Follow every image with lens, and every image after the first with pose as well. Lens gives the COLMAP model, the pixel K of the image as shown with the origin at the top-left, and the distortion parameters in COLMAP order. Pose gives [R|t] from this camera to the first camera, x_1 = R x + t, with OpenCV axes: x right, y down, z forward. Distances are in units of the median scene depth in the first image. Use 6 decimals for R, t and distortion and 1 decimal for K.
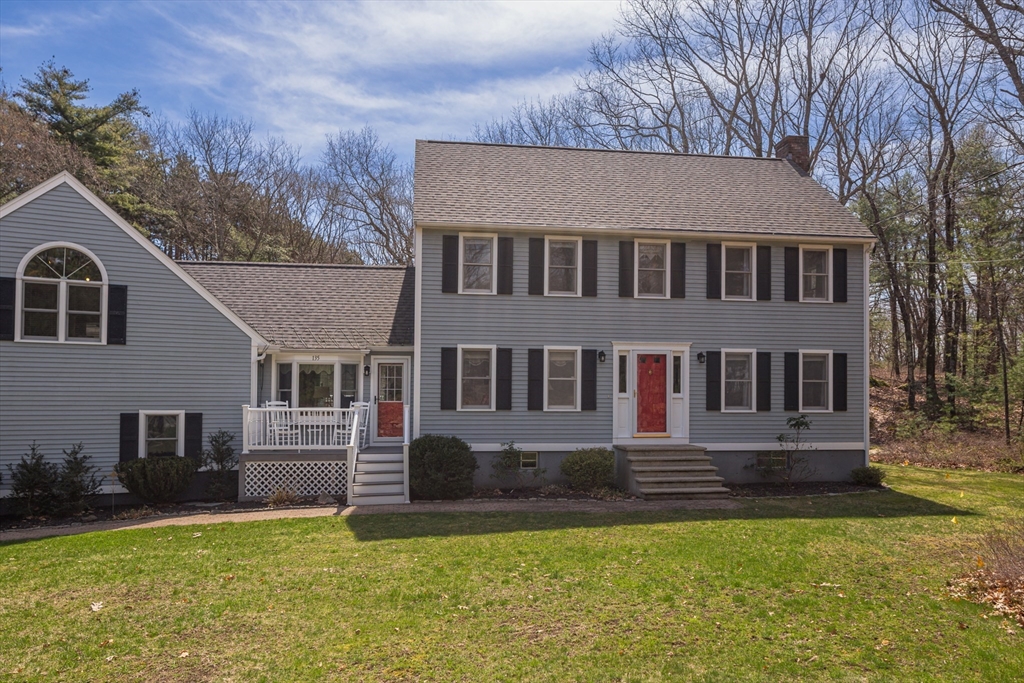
lens RADIAL K [[704.2, 0, 511.3], [0, 704.2, 362.3], [0, 0, 1]] dist [-0.008652, 0.001029]
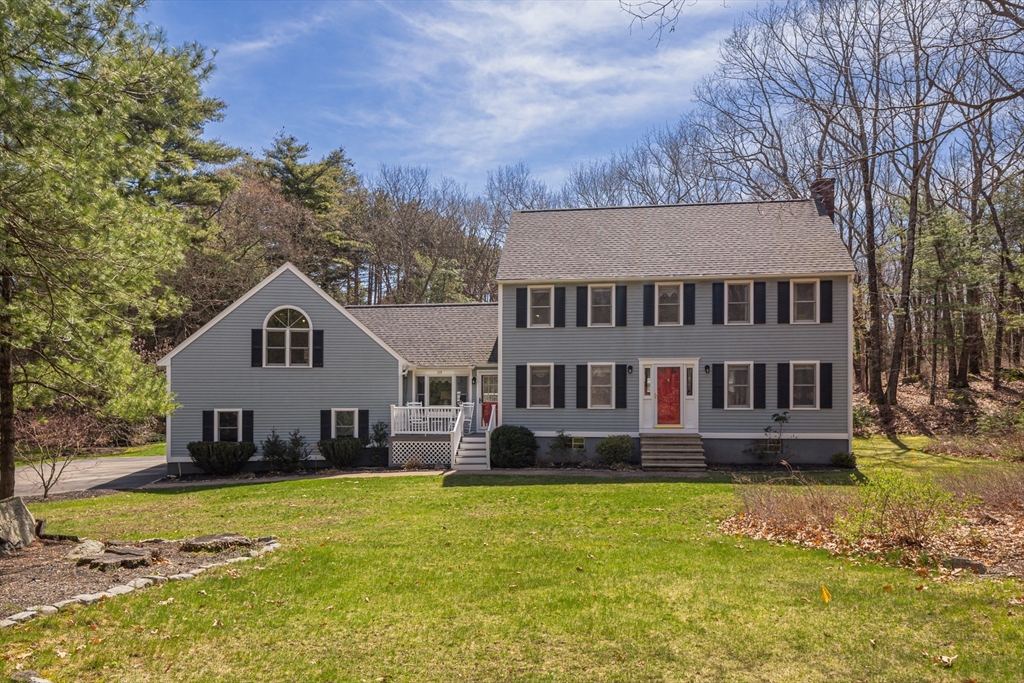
lens RADIAL K [[704.2, 0, 512.1], [0, 704.2, 344.6], [0, 0, 1]] dist [-0.008652, 0.001029]
pose [[0.962977, -0.023618, -0.268546, 0.278879], [0.020235, 0.999677, -0.015359, -0.040783], [0.268822, 0.009357, 0.963145, -0.401810]]
